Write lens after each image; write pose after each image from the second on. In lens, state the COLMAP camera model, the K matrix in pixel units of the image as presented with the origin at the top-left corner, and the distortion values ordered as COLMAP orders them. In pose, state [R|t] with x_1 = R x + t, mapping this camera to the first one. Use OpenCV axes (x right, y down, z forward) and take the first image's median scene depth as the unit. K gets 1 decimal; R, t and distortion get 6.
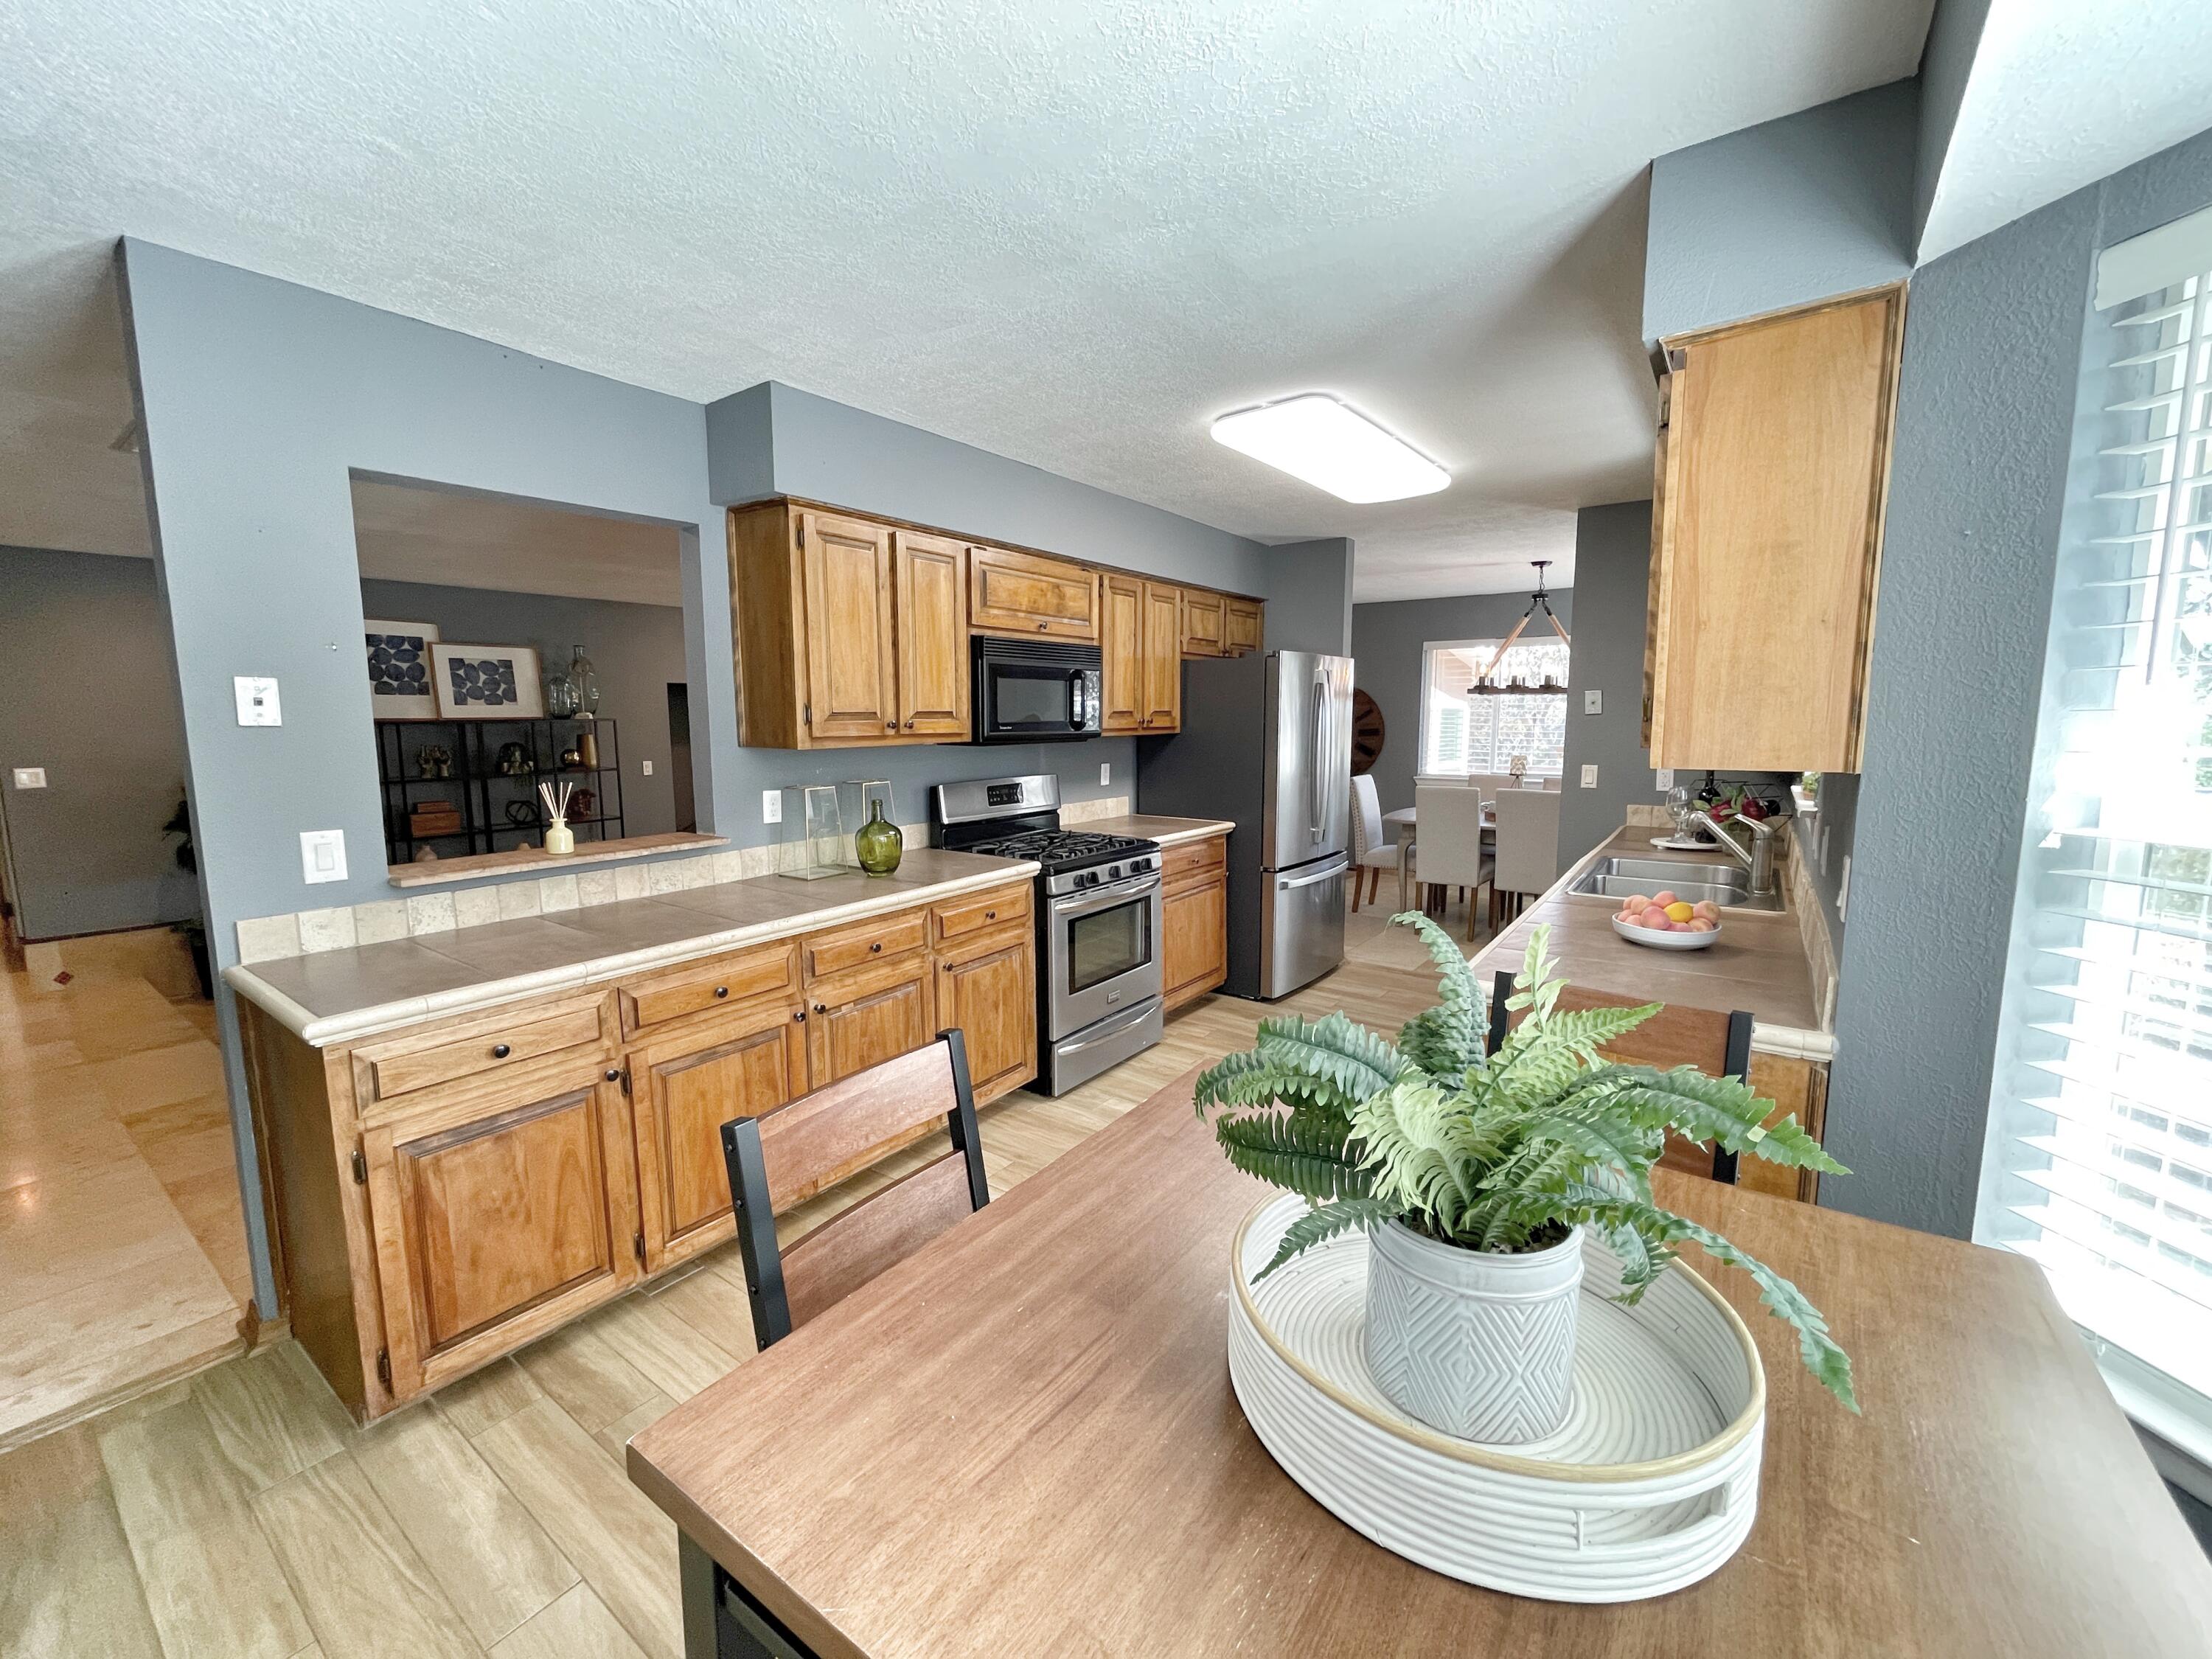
lens RADIAL K [[898.5, 0, 1091.7], [0, 898.5, 825.9], [0, 0, 1]] dist [-0.004802, 0.001633]
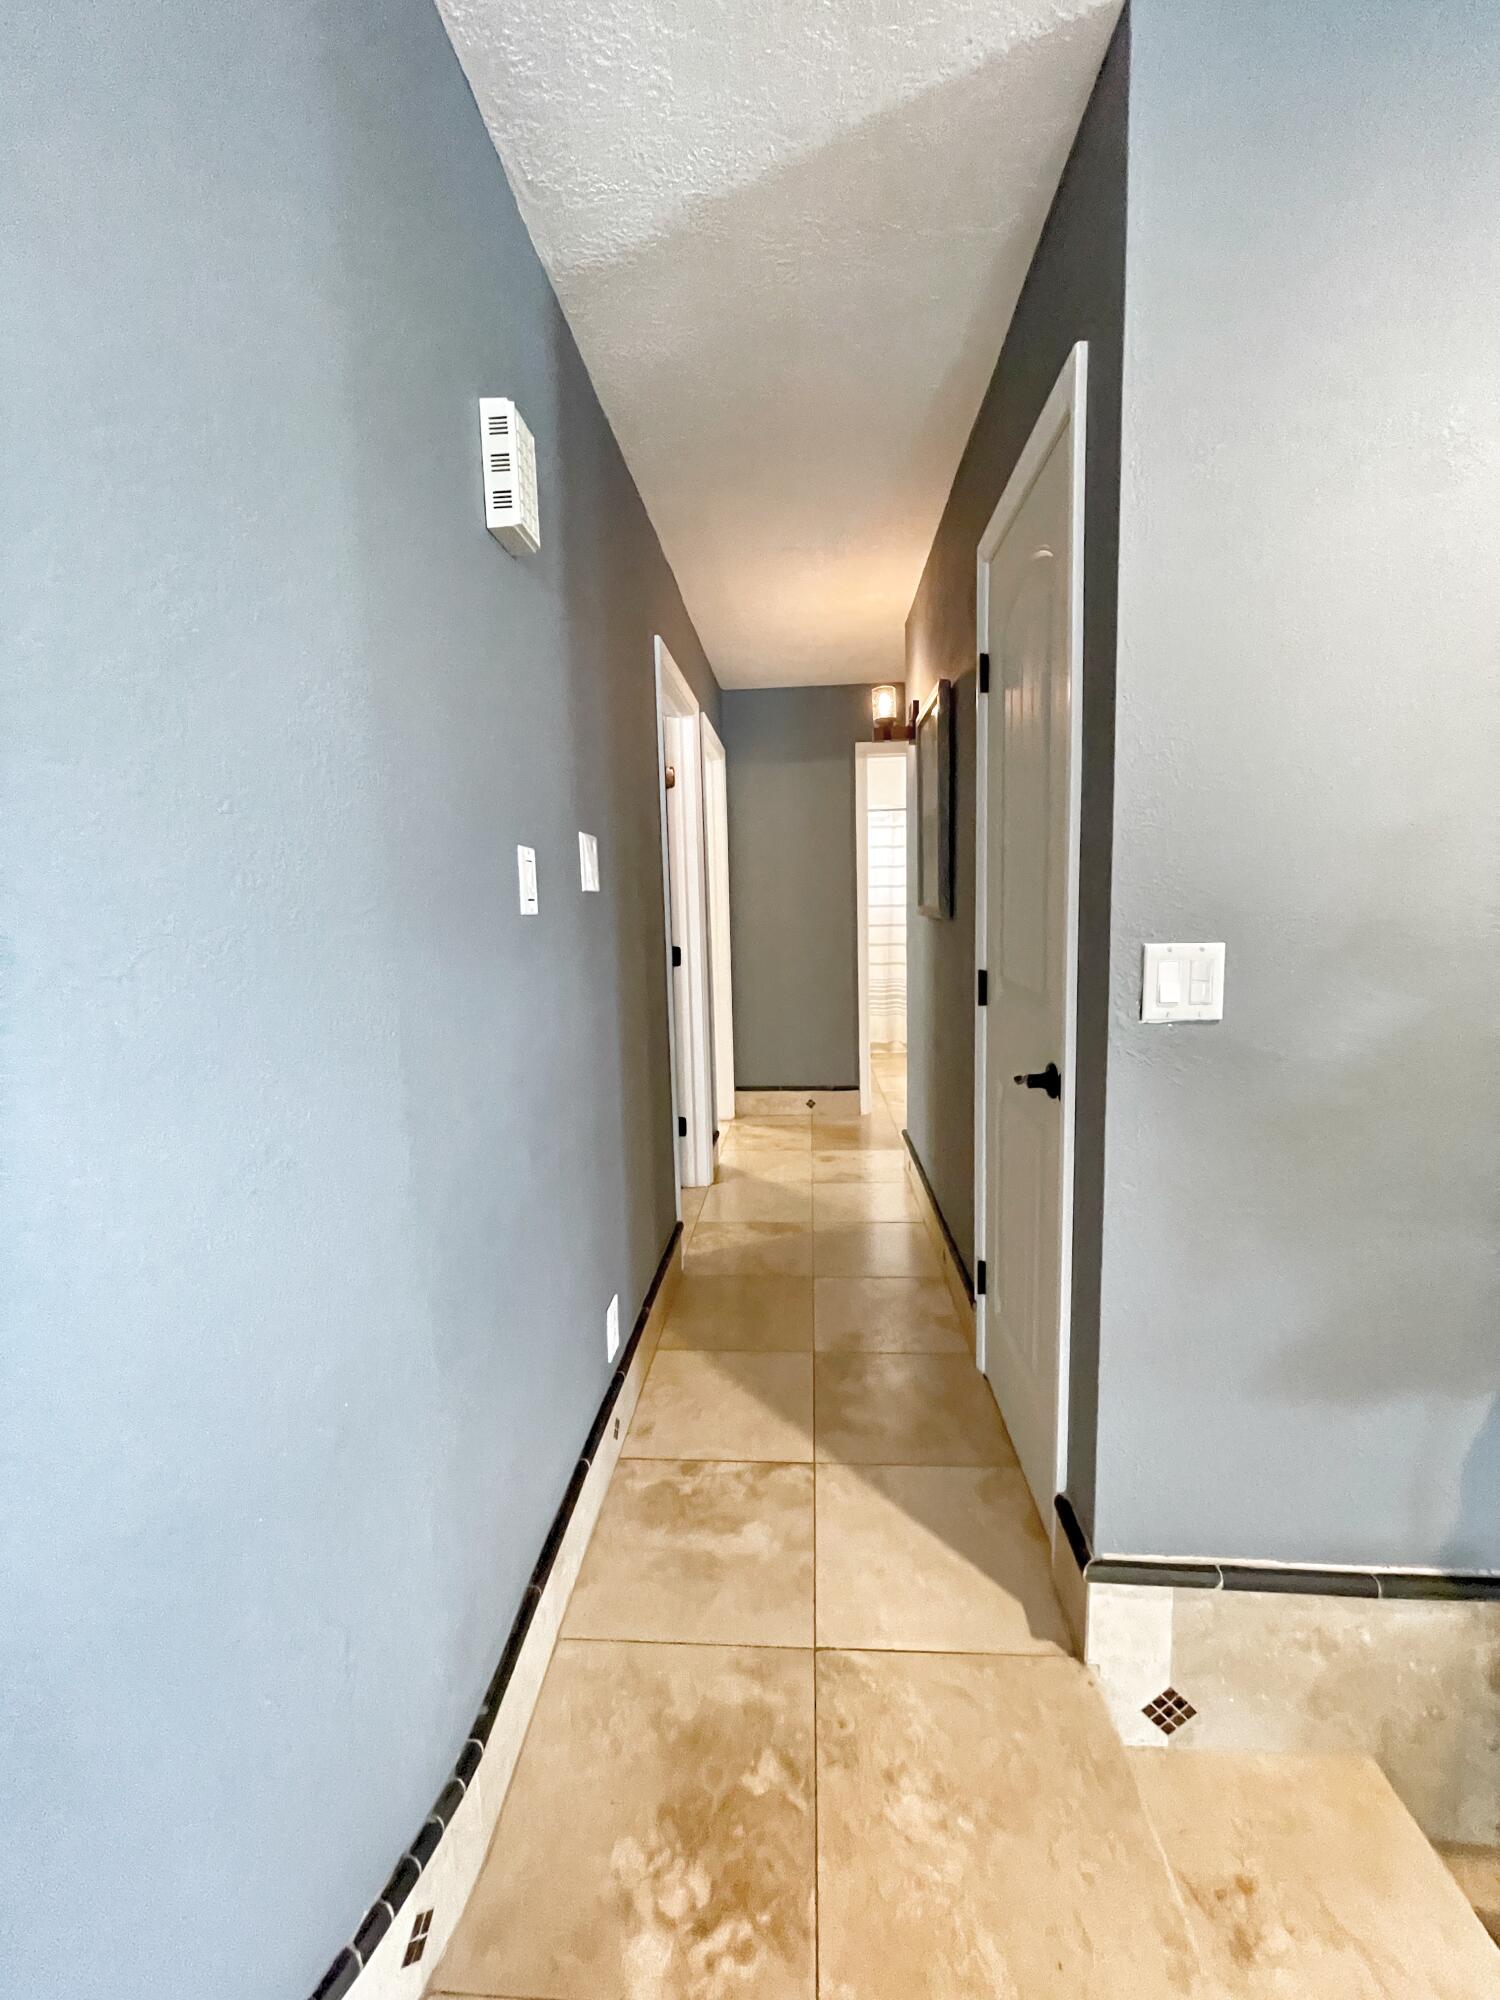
lens RADIAL K [[812.4, 0, 752.7], [0, 812.4, 997.2], [0, 0, 1]] dist [-0.004802, 0.001633]
pose [[0.538552, 0.089816, -0.837791, -0.824434], [-0.080293, 0.995248, 0.055082, -0.041045], [0.838758, 0.037604, 0.543205, 0.600893]]
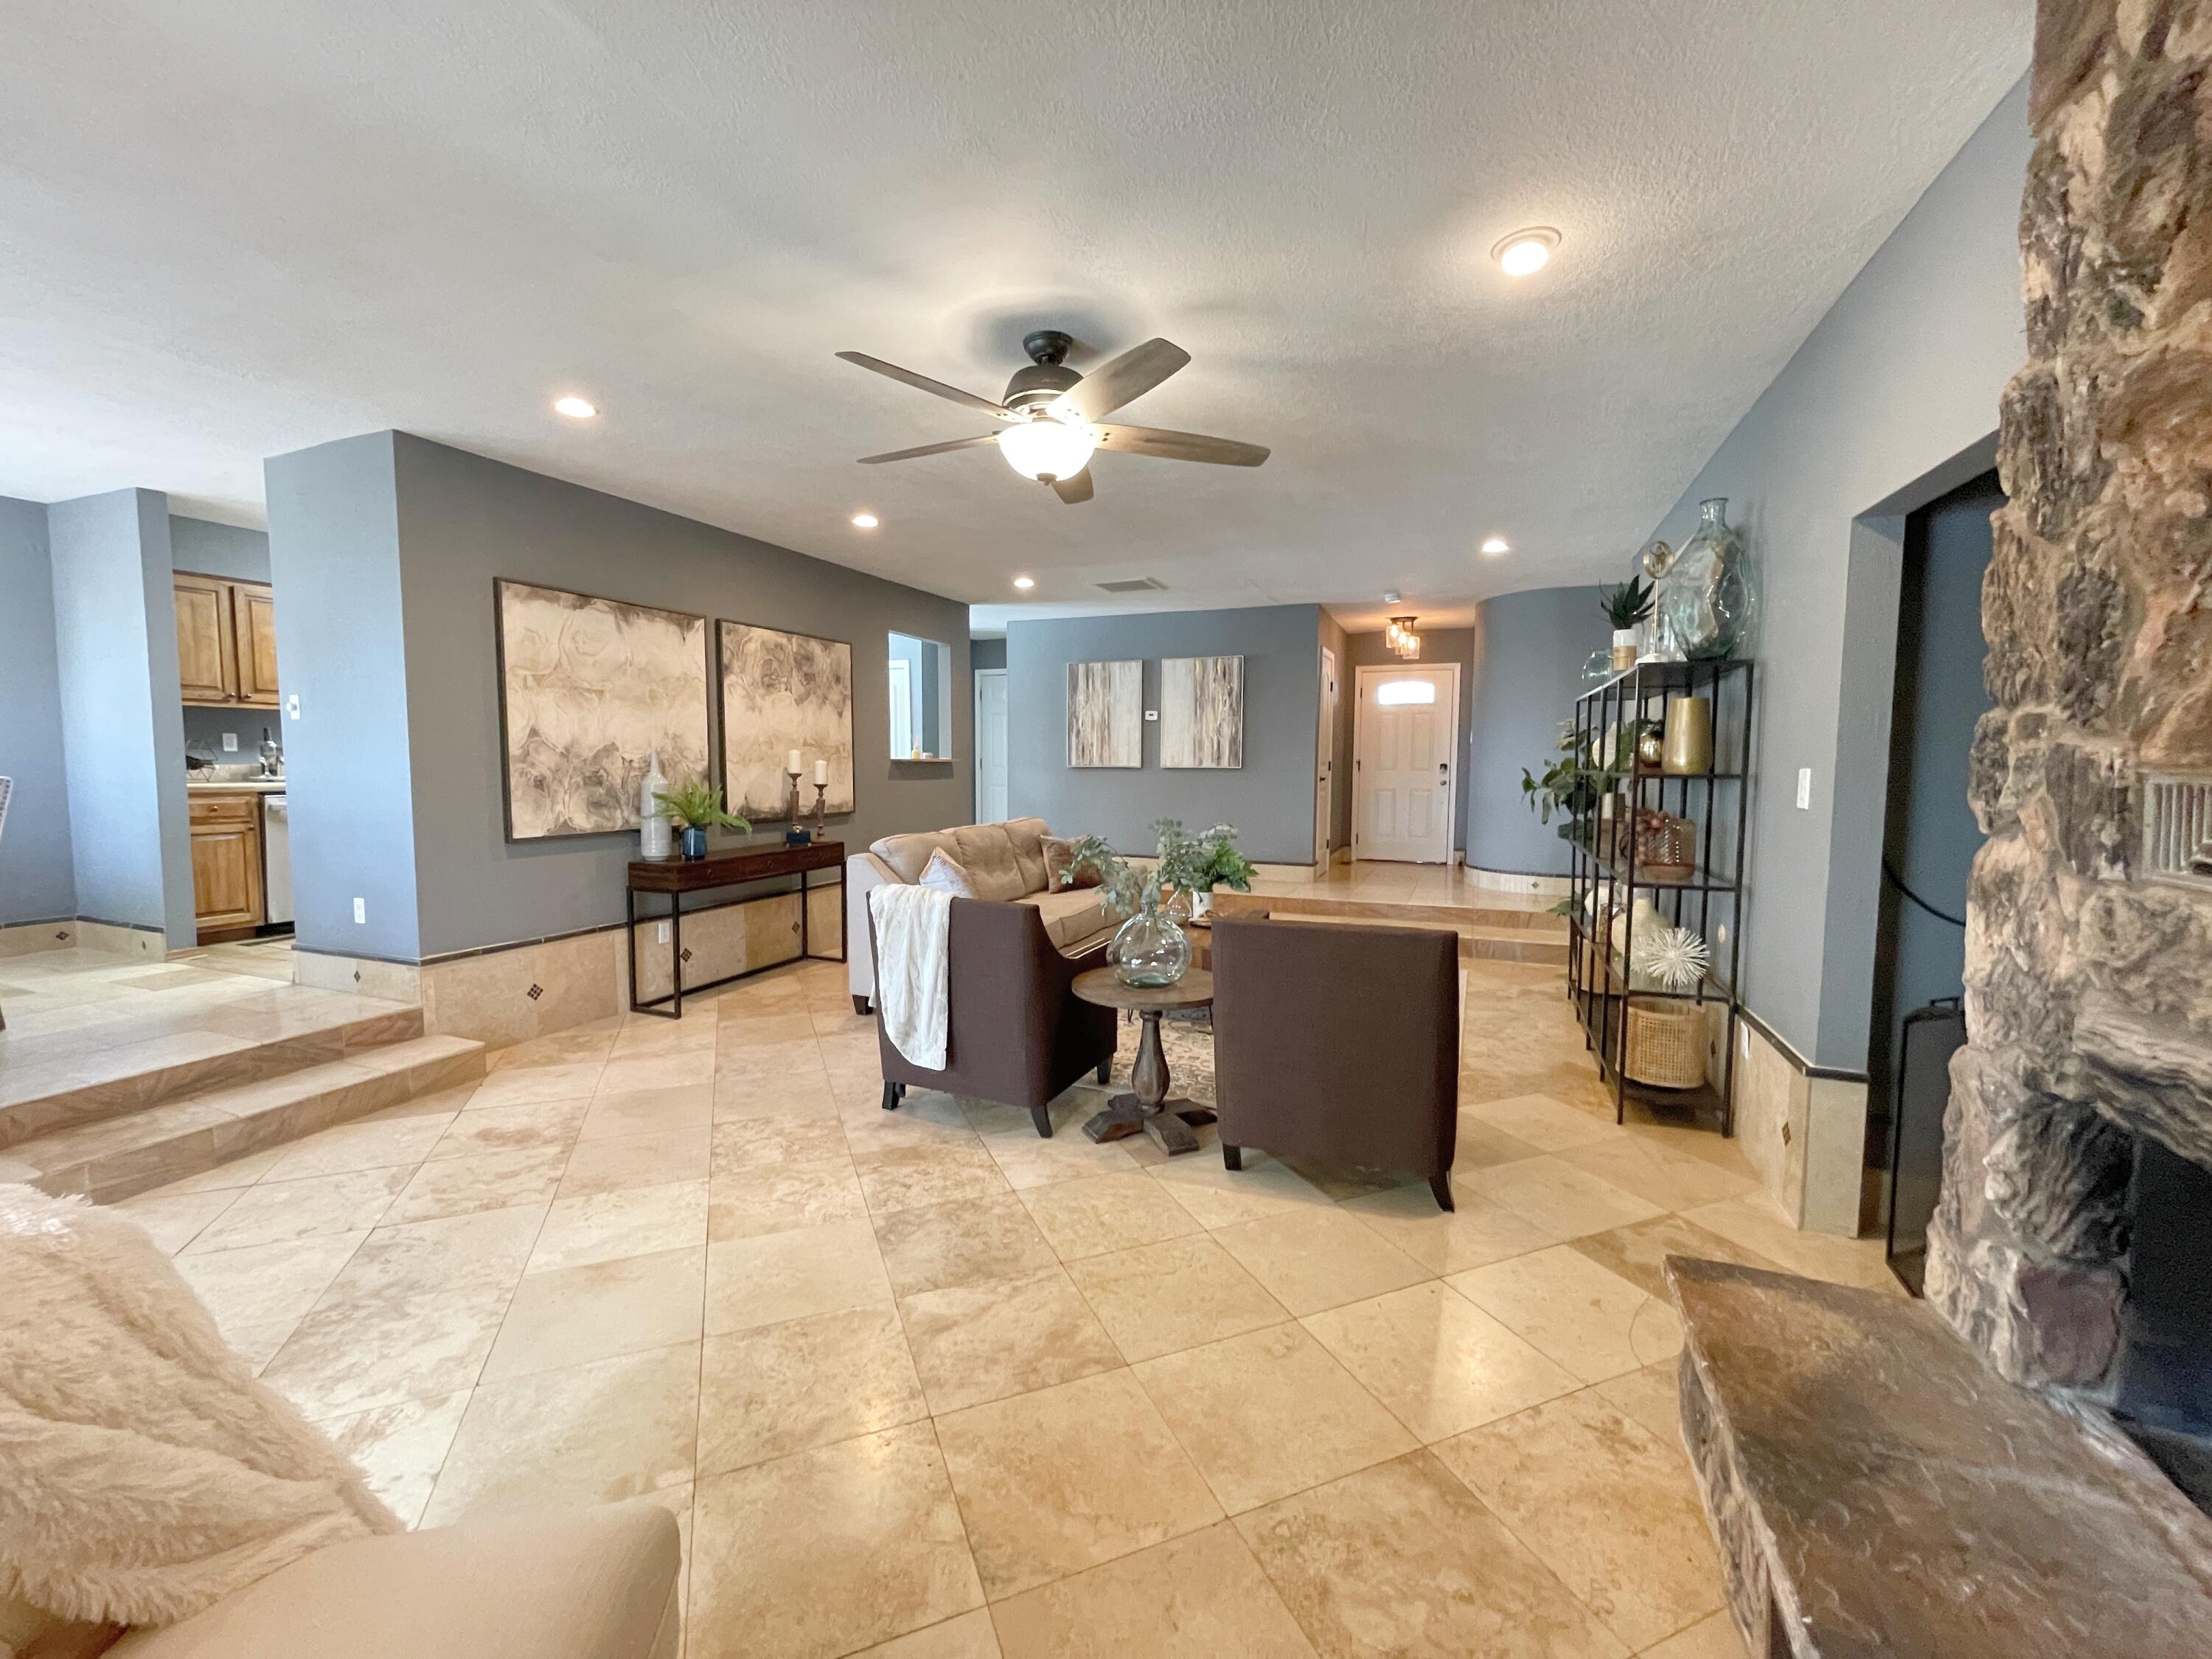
lens RADIAL K [[898.5, 0, 1096.9], [0, 898.5, 830.4], [0, 0, 1]] dist [-0.004802, 0.001633]
pose [[-0.970275, 0.019865, -0.241187, -0.177748], [-0.029729, 0.979292, 0.200256, -0.132665], [0.240170, 0.201474, -0.949593, 1.533734]]
